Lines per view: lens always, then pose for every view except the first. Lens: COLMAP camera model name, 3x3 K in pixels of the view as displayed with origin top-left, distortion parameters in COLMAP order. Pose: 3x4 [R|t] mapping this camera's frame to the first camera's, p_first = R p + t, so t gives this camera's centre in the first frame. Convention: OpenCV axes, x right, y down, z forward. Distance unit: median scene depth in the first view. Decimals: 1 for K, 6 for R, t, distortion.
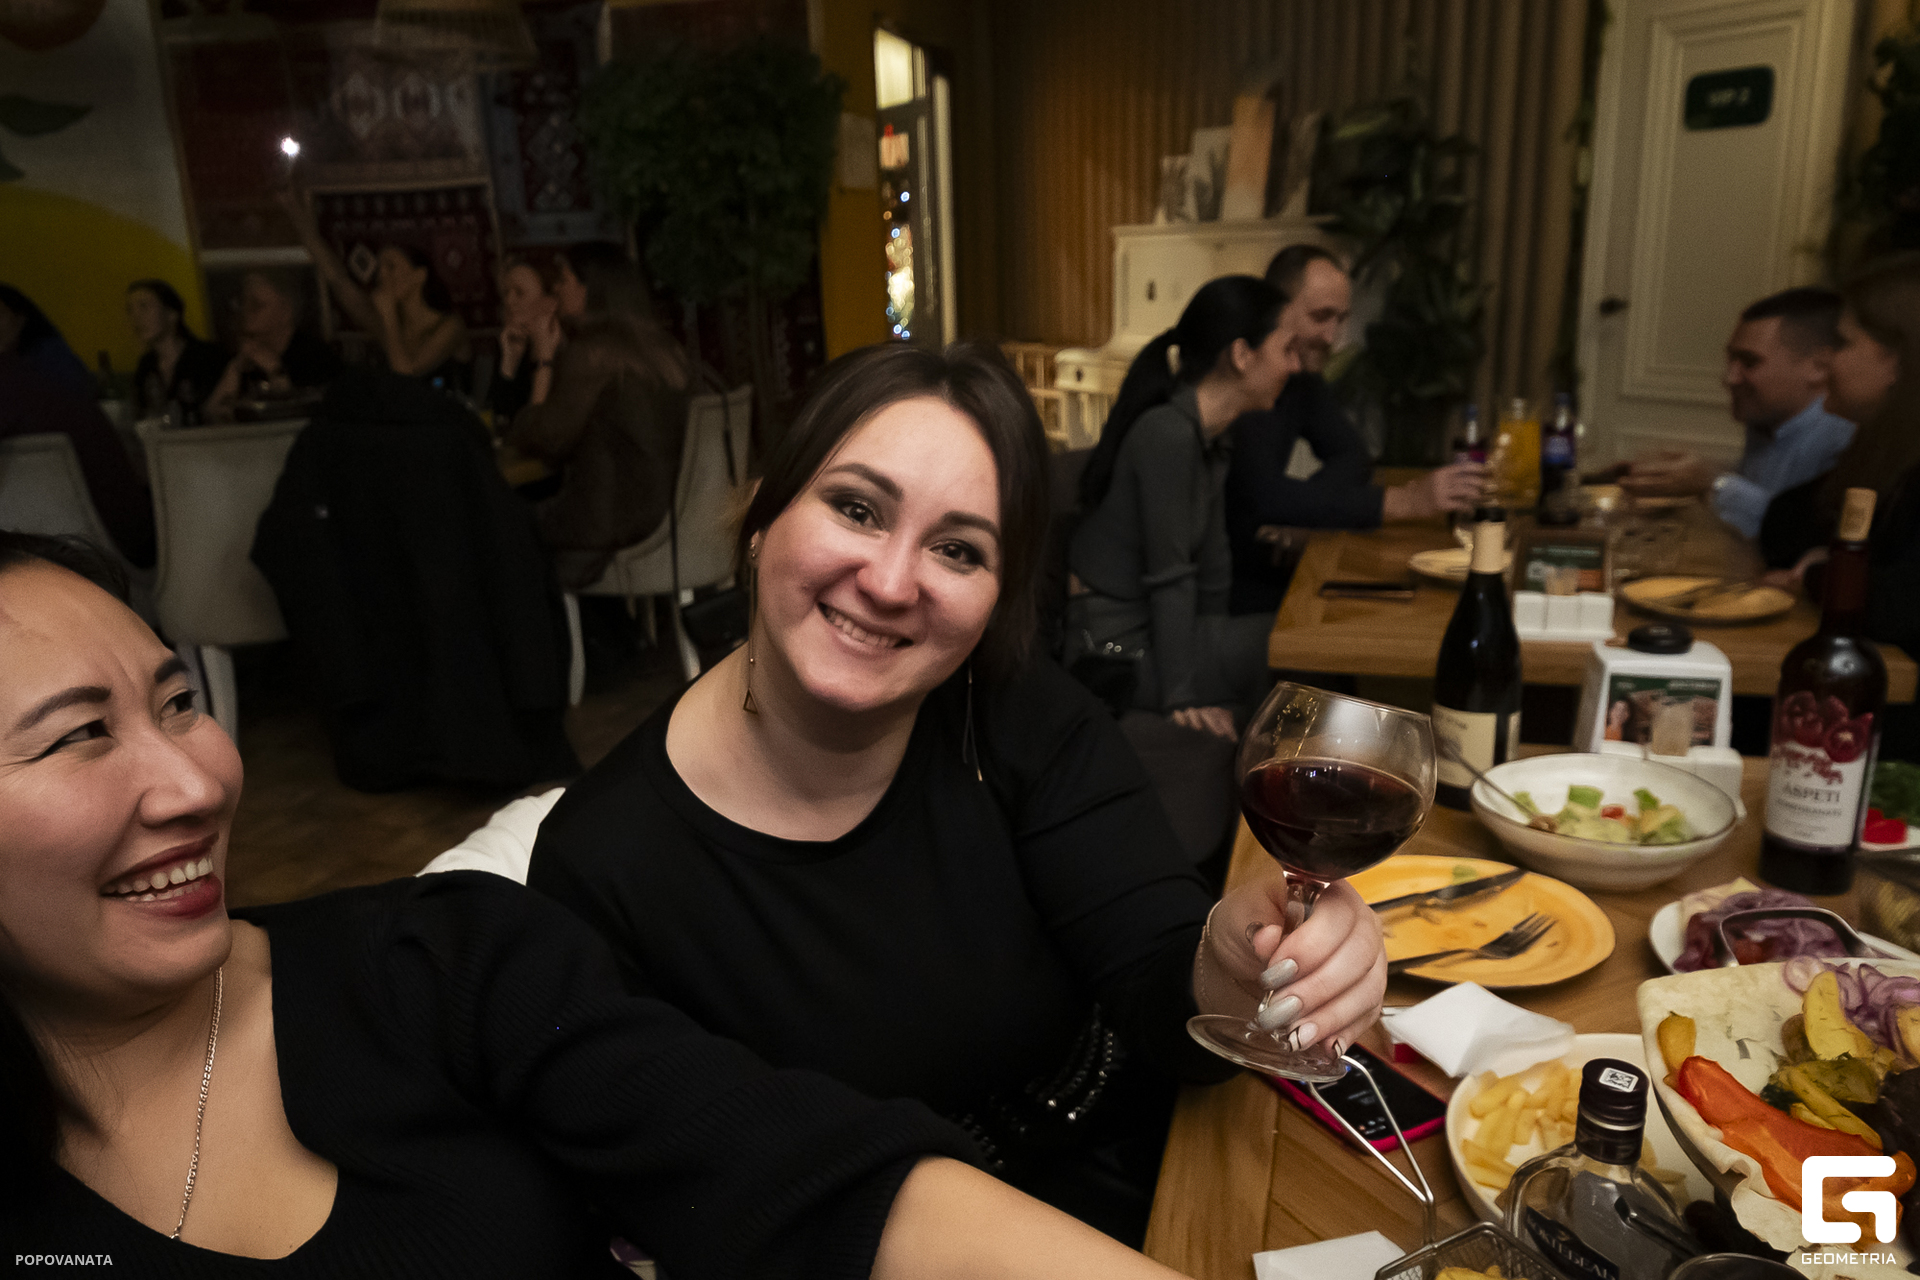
lens RADIAL K [[1434.1, 0, 959.8], [0, 1434.1, 638.3], [0, 0, 1]] dist [-0.039909, -0.002116]
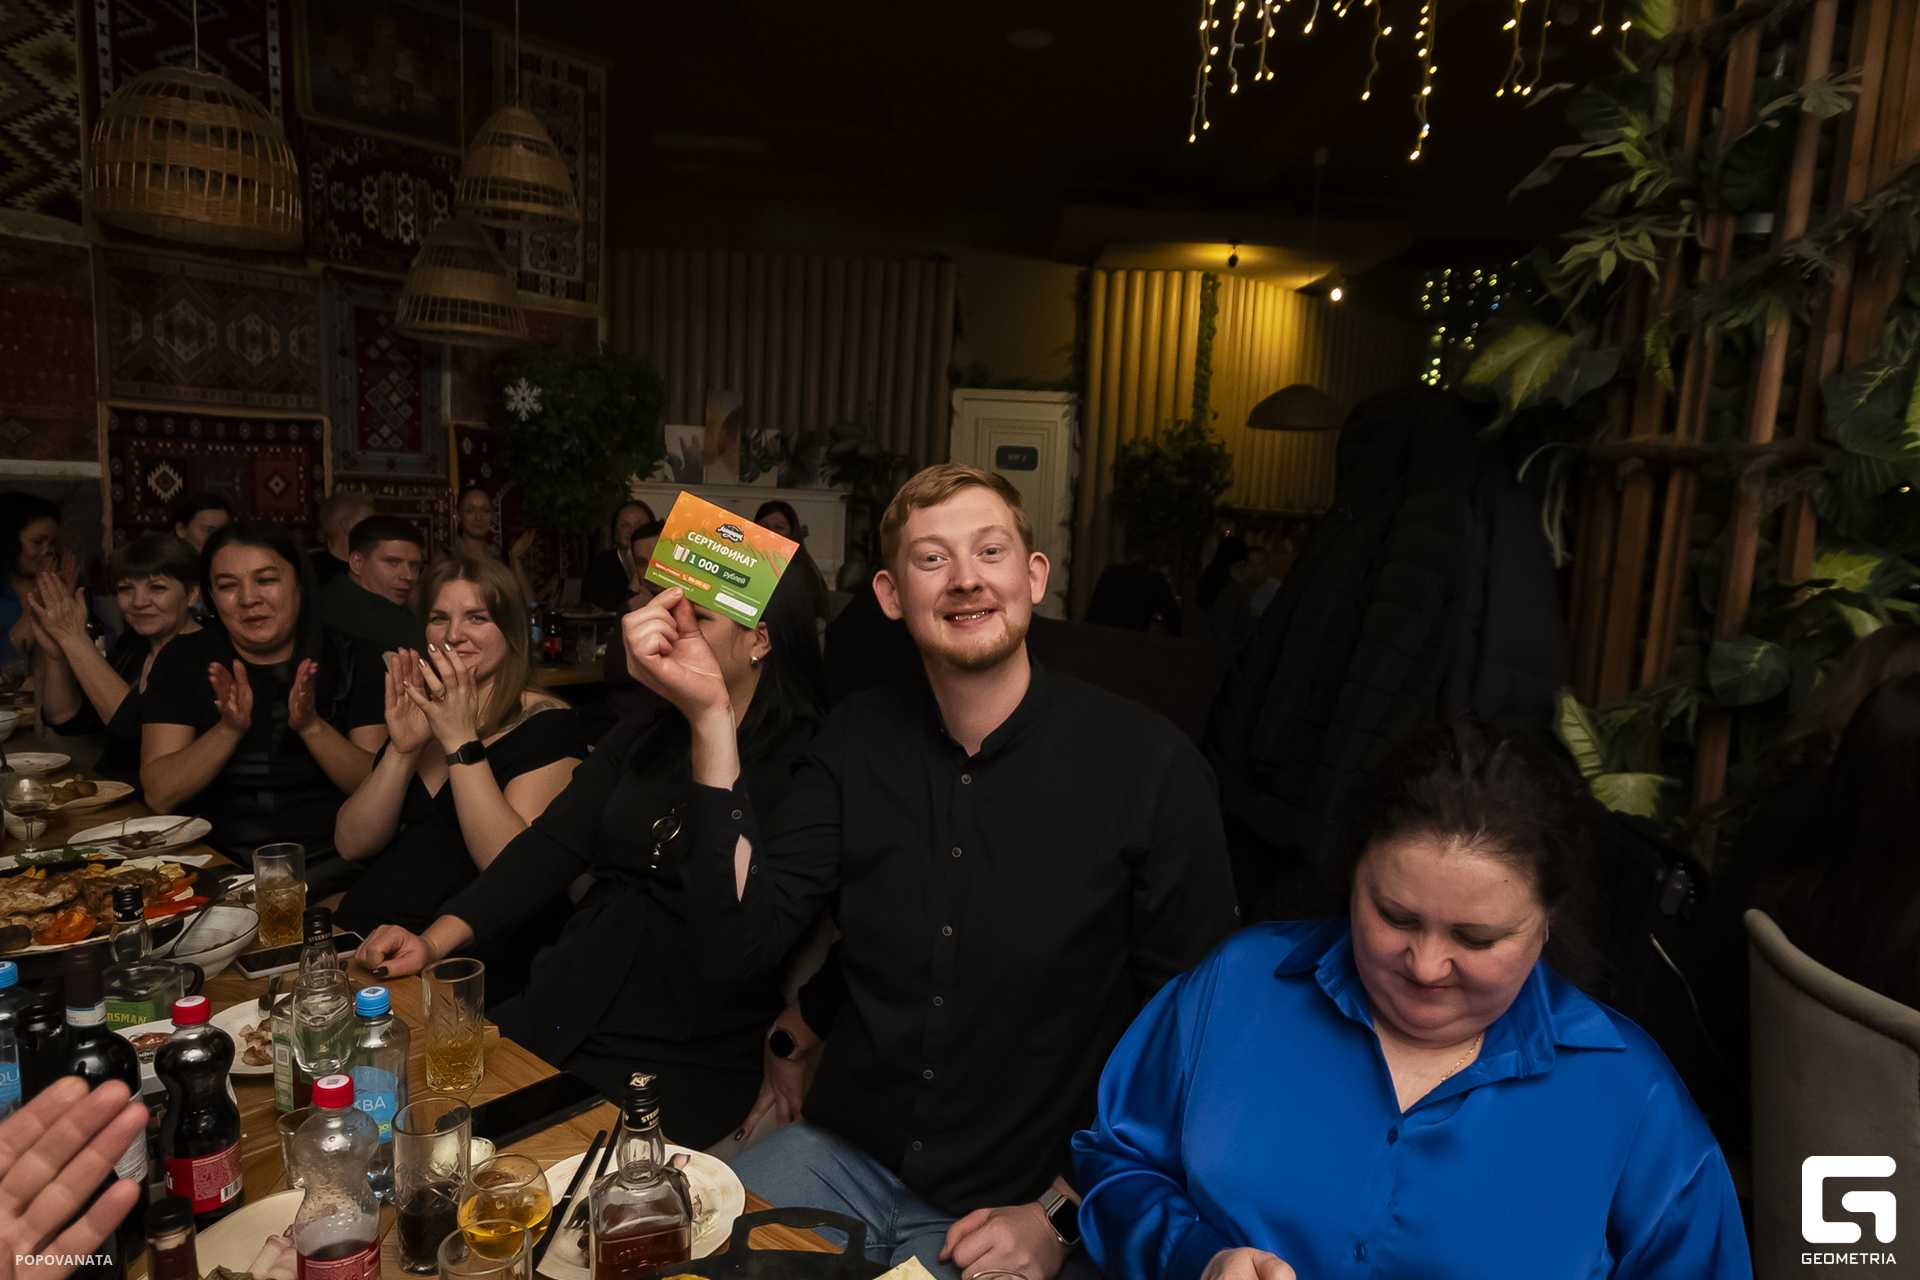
lens RADIAL K [[1212.2, 0, 959.3], [0, 1212.2, 642.9], [0, 0, 1]] dist [-0.000527, 0.000019]
pose [[0.482049, -0.058823, 0.874168, -0.934881], [0.205423, 0.977520, -0.047500, -0.002105], [-0.851722, 0.202472, 0.483296, 0.152846]]
